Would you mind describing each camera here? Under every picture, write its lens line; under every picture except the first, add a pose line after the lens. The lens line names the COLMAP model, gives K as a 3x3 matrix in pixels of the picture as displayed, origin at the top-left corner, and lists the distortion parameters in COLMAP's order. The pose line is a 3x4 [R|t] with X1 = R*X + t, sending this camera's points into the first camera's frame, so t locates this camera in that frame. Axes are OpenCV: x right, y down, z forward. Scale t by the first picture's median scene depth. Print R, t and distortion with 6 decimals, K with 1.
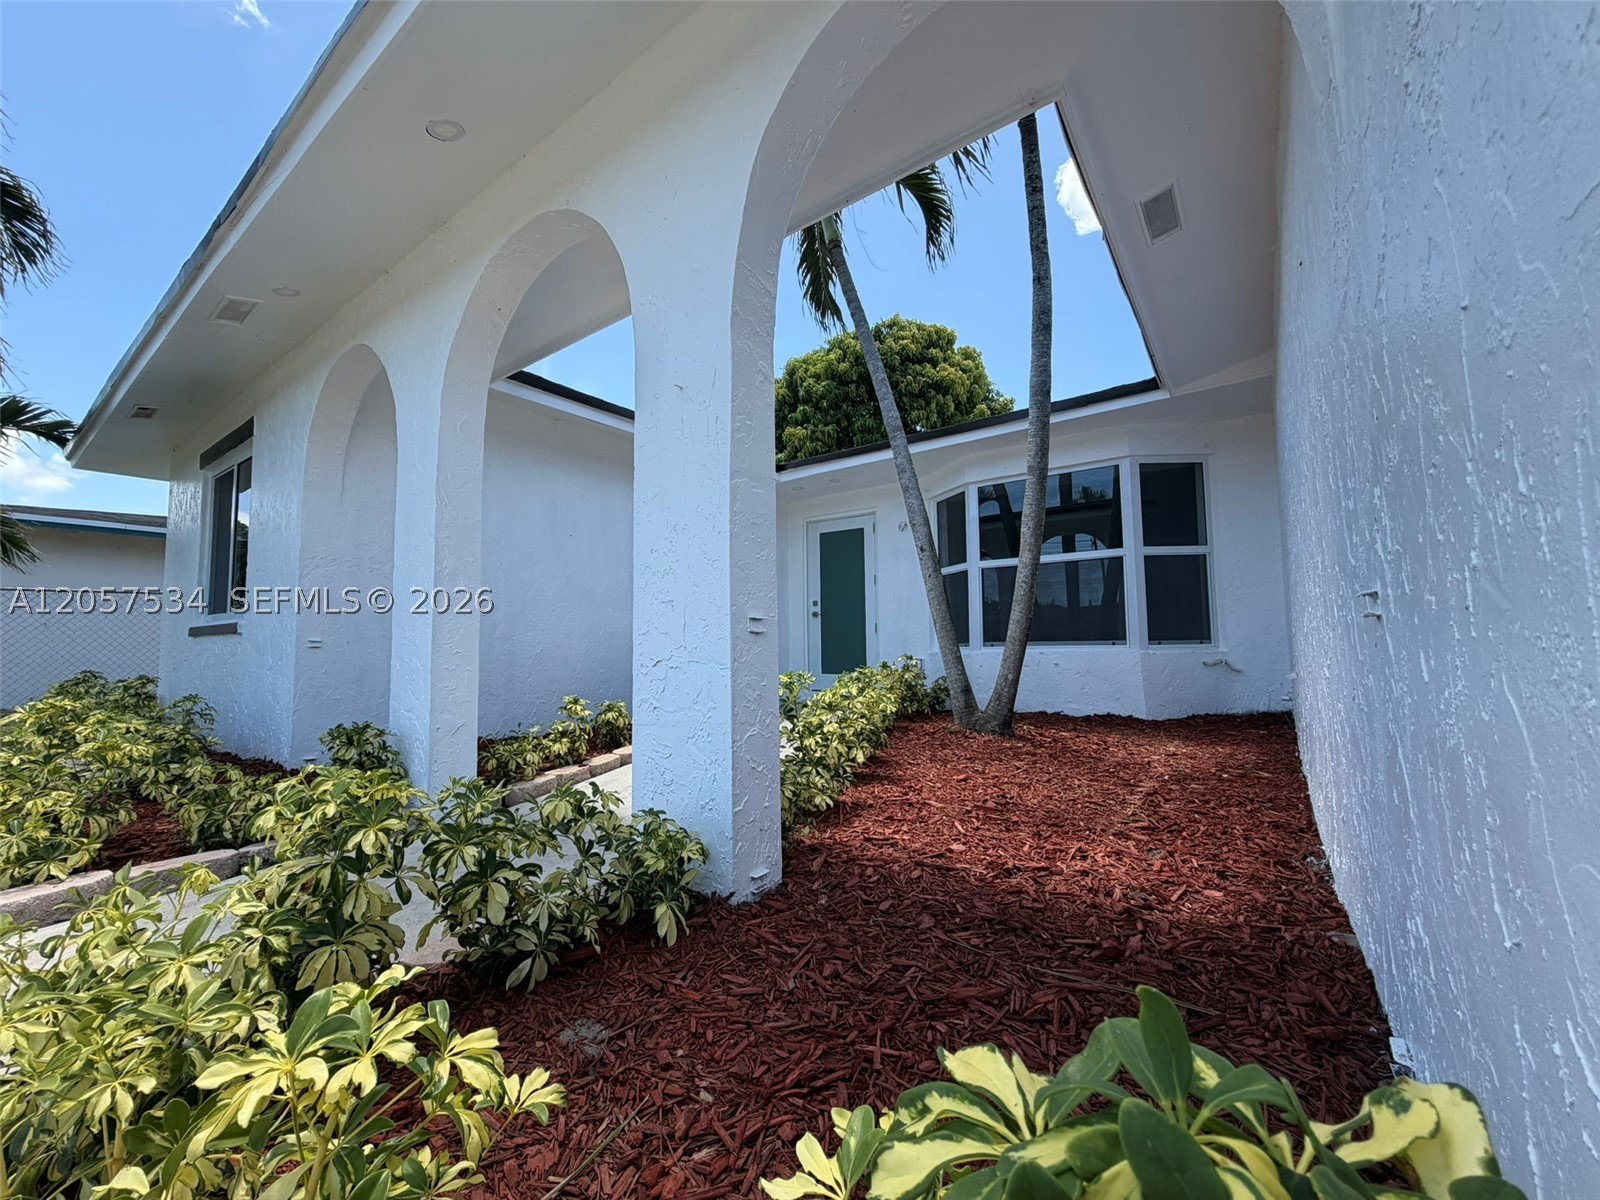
lens RADIAL K [[642.1, 0, 793.5], [0, 642.1, 609.5], [0, 0, 1]] dist [0.002416, -0.000429]
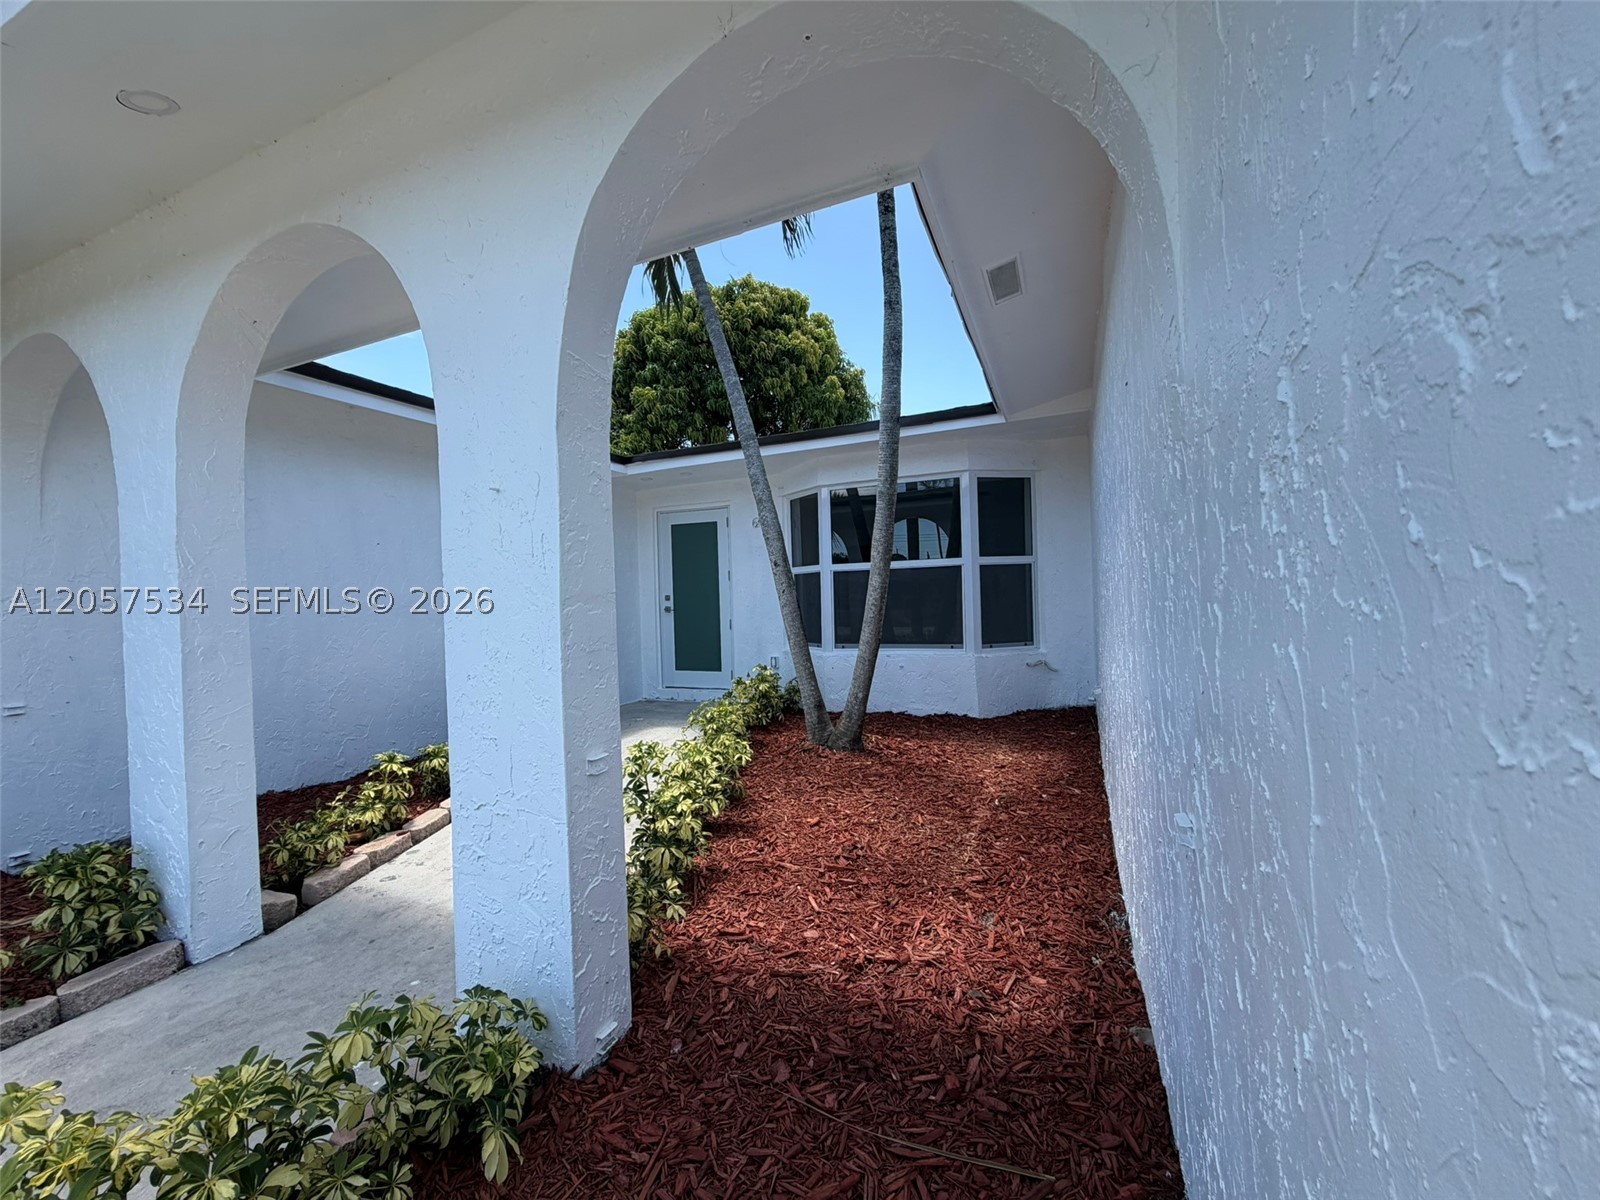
lens RADIAL K [[642.1, 0, 794.2], [0, 642.1, 611.5], [0, 0, 1]] dist [0.002416, -0.000429]
pose [[0.974660, -0.019272, 0.222862, 0.009177], [0.002320, 0.997099, 0.076081, -0.148487], [-0.223681, -0.073637, 0.971877, 0.042424]]
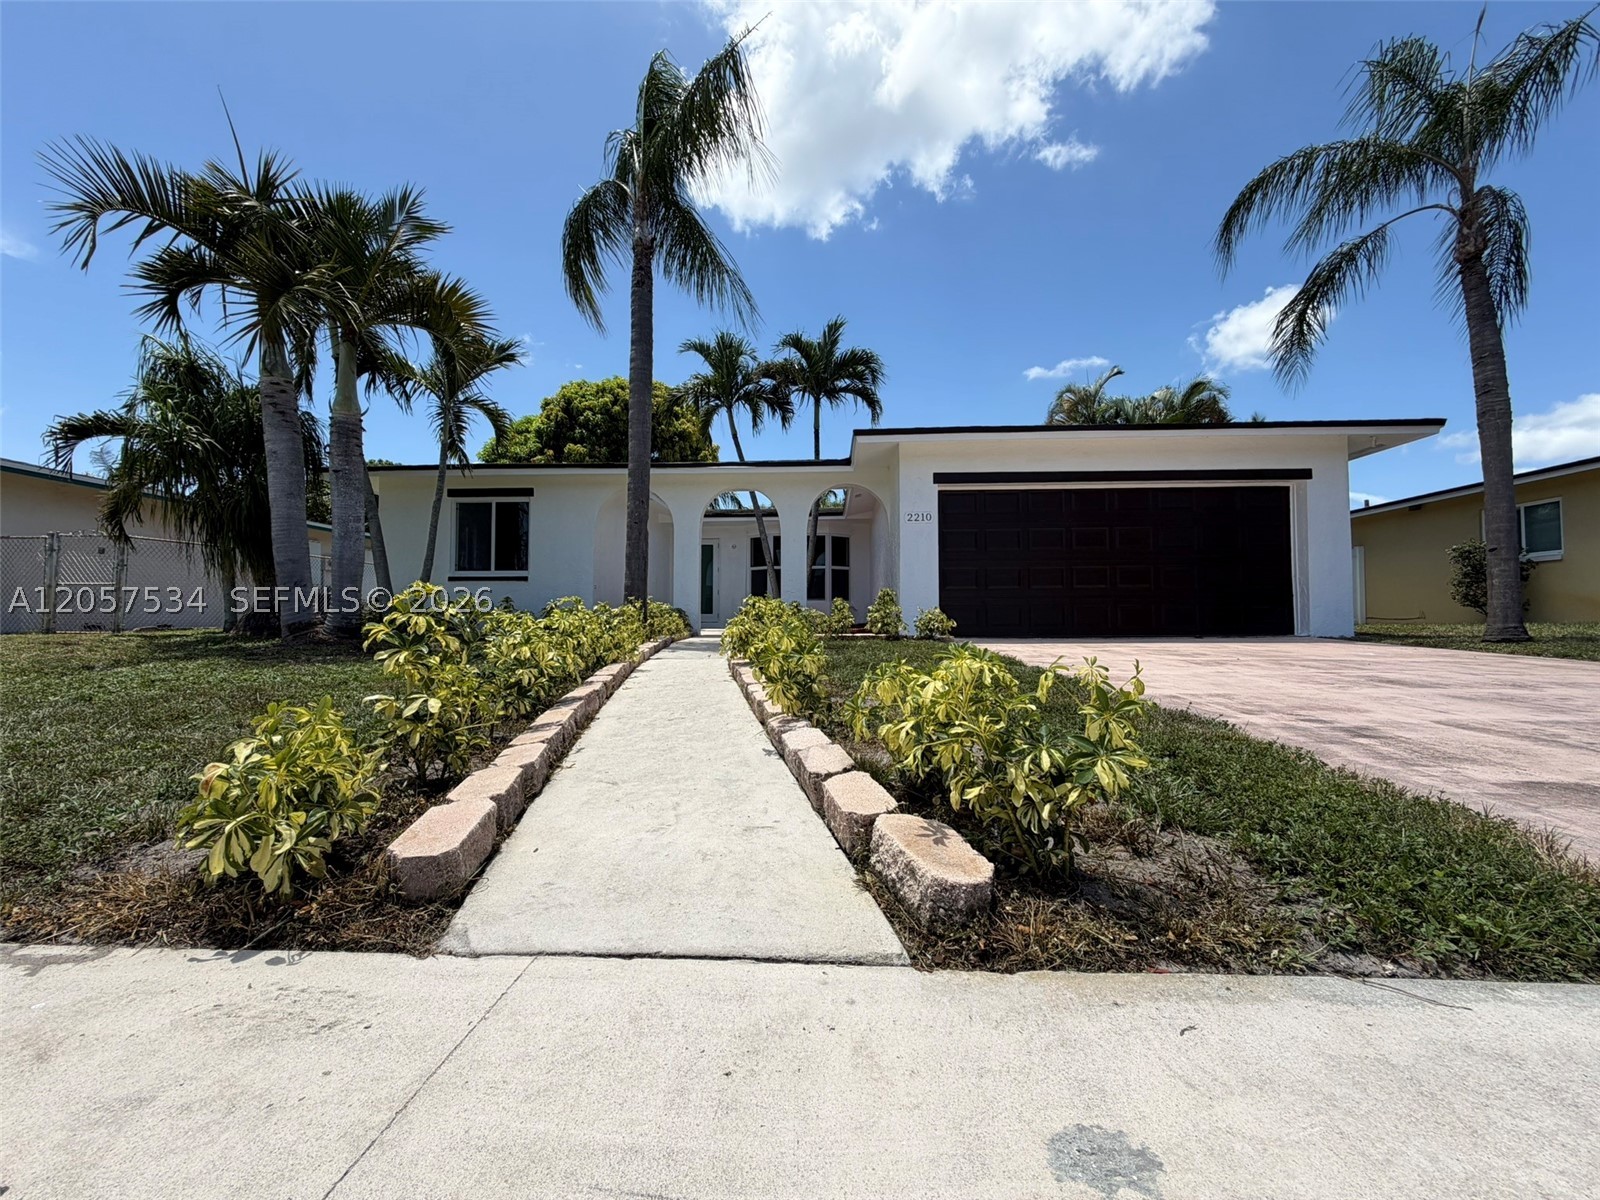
lens RADIAL K [[642.1, 0, 796.7], [0, 642.1, 607.7], [0, 0, 1]] dist [0.002416, -0.000429]
pose [[0.840604, 0.027523, 0.540950, -1.811596], [-0.041373, 0.999053, 0.013460, 0.088432], [-0.540067, -0.033695, 0.840947, -2.118184]]
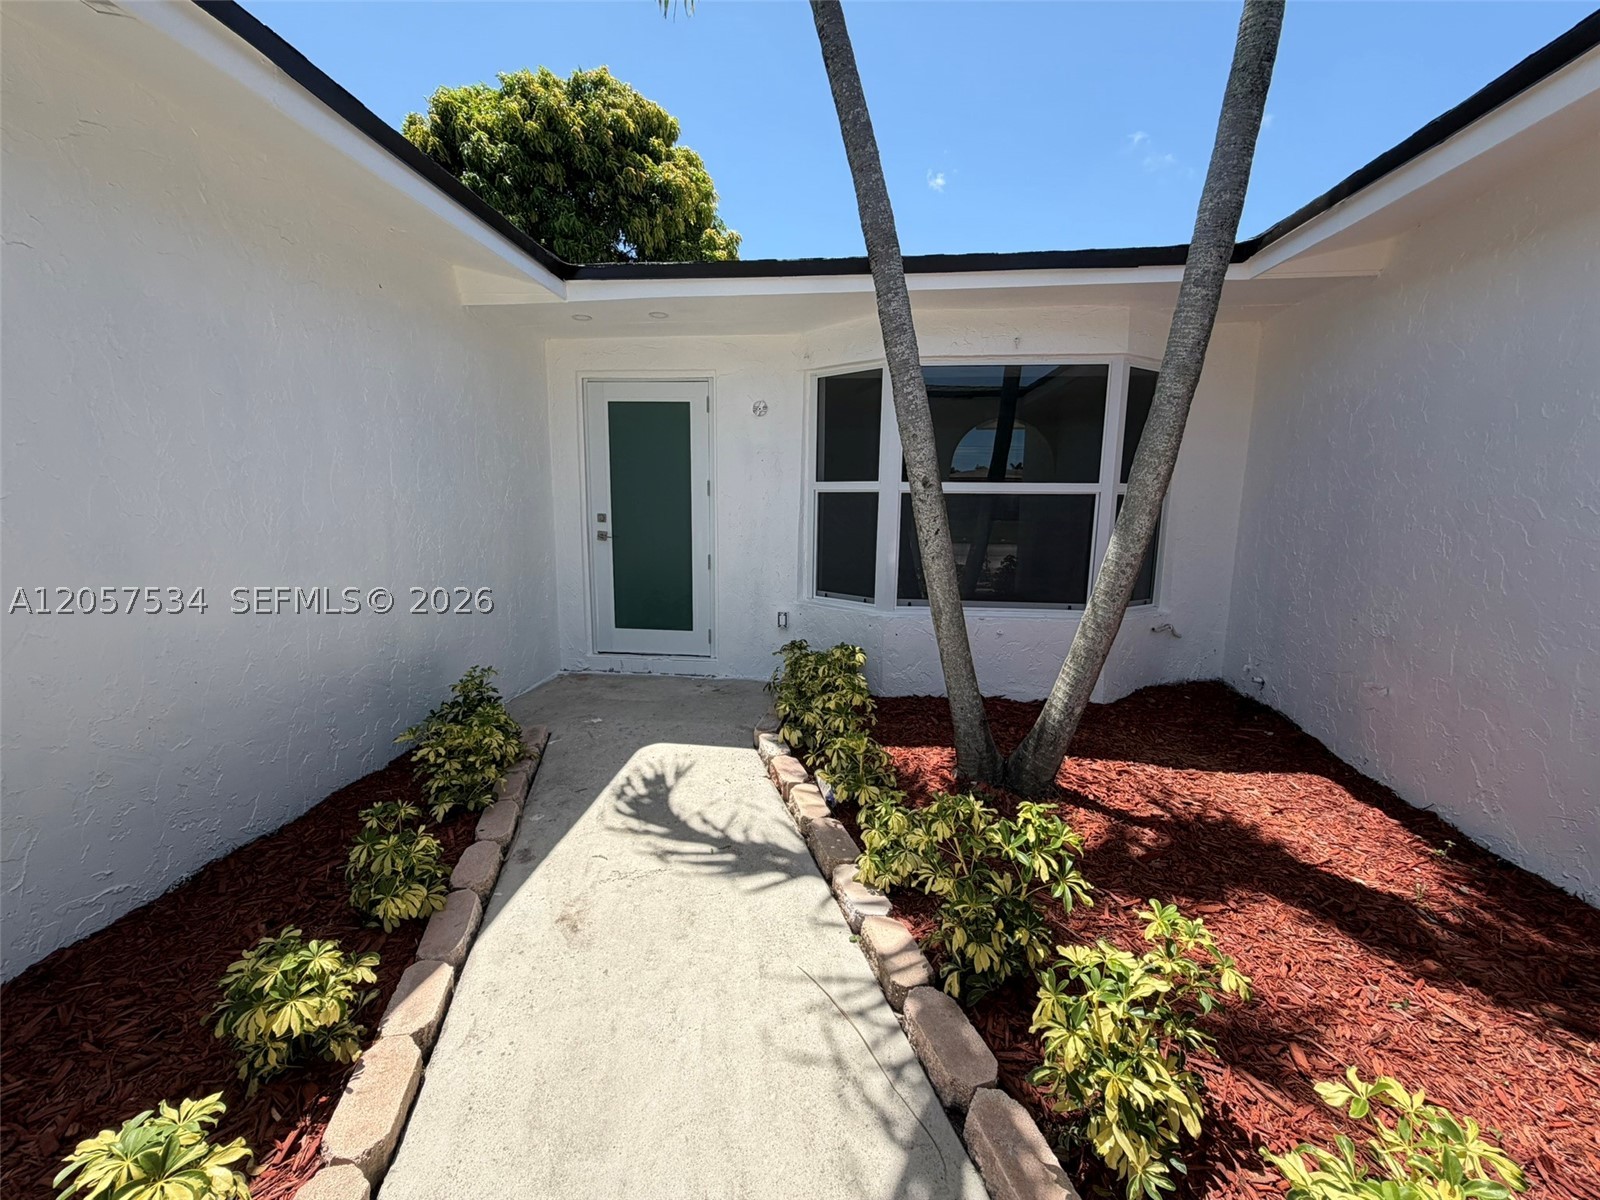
lens RADIAL K [[642.1, 0, 798.2], [0, 642.1, 594.1], [0, 0, 1]] dist [0.002416, -0.000429]
pose [[0.864377, -0.056082, 0.499707, -0.281734], [-0.050846, 0.978920, 0.197815, -0.167573], [-0.500267, -0.196394, 0.843304, 0.871105]]
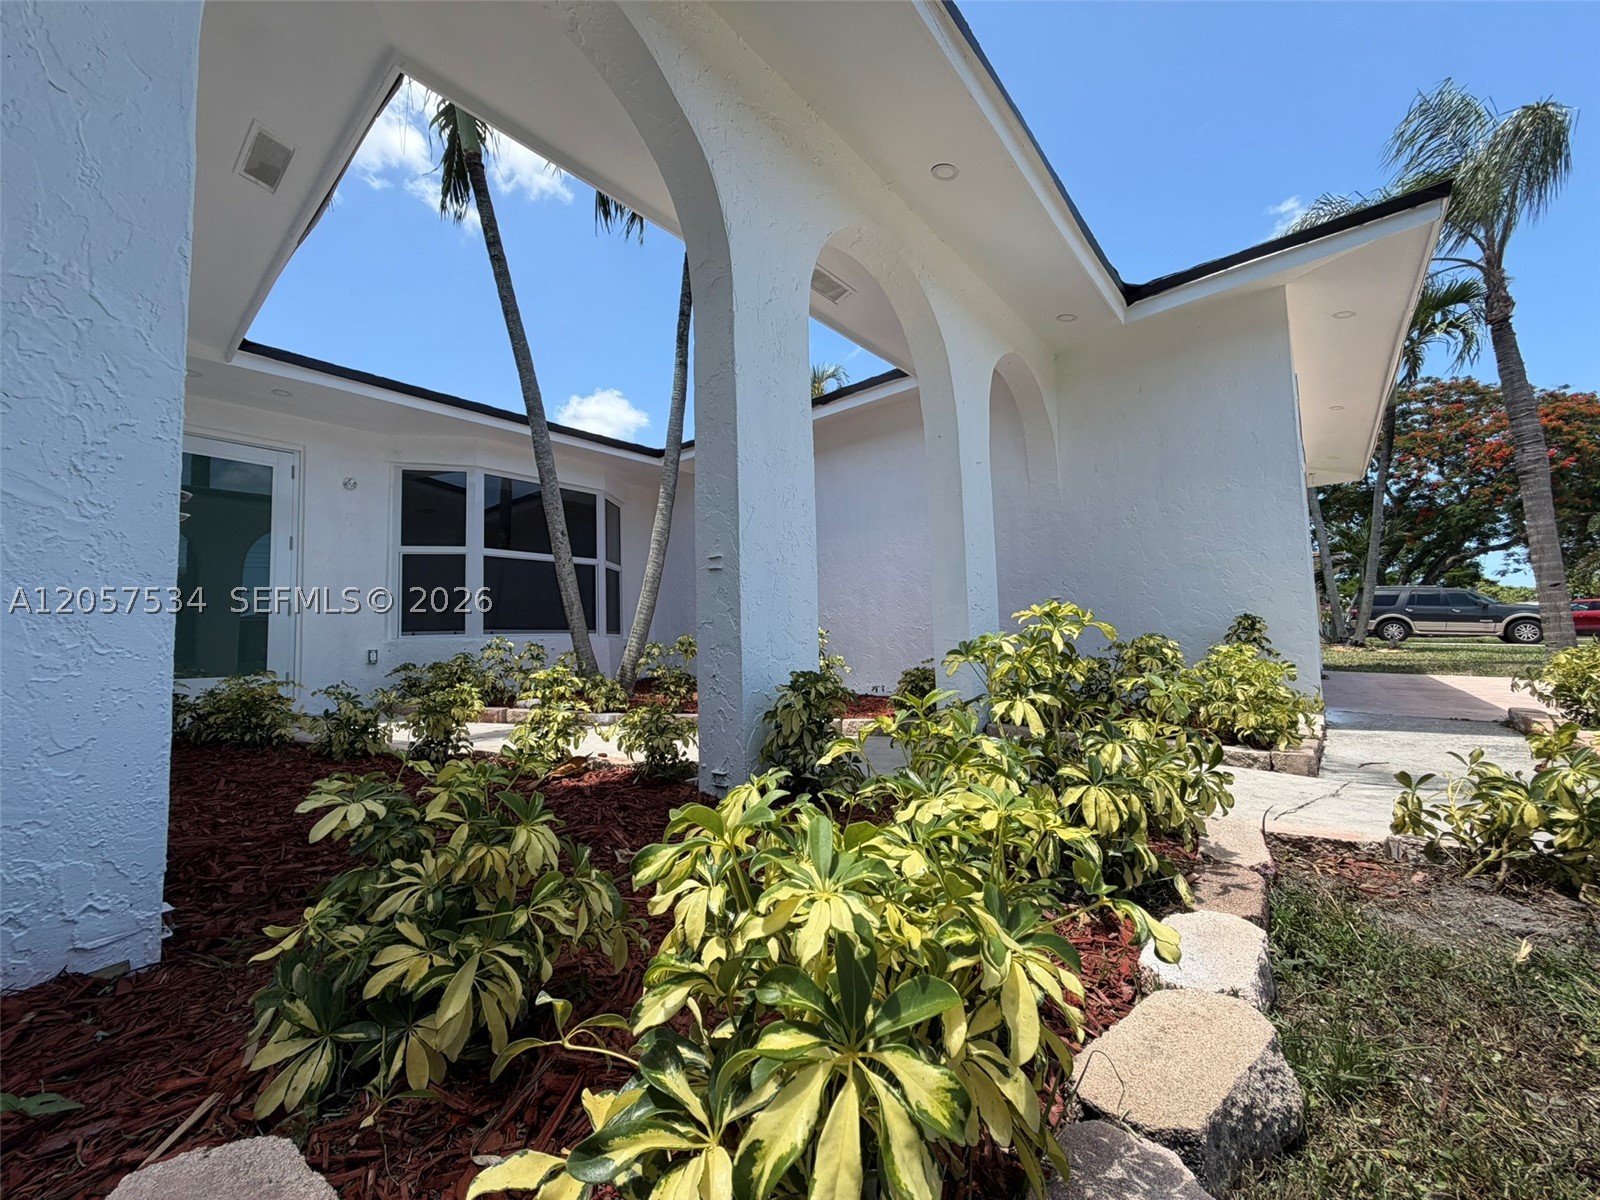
lens RADIAL K [[642.1, 0, 793.6], [0, 642.1, 593.0], [0, 0, 1]] dist [0.002416, -0.000429]
pose [[0.051103, 0.069710, 0.996258, -1.269861], [-0.050592, 0.996461, -0.067129, 0.066877], [-0.997411, -0.046973, 0.054449, 0.880904]]
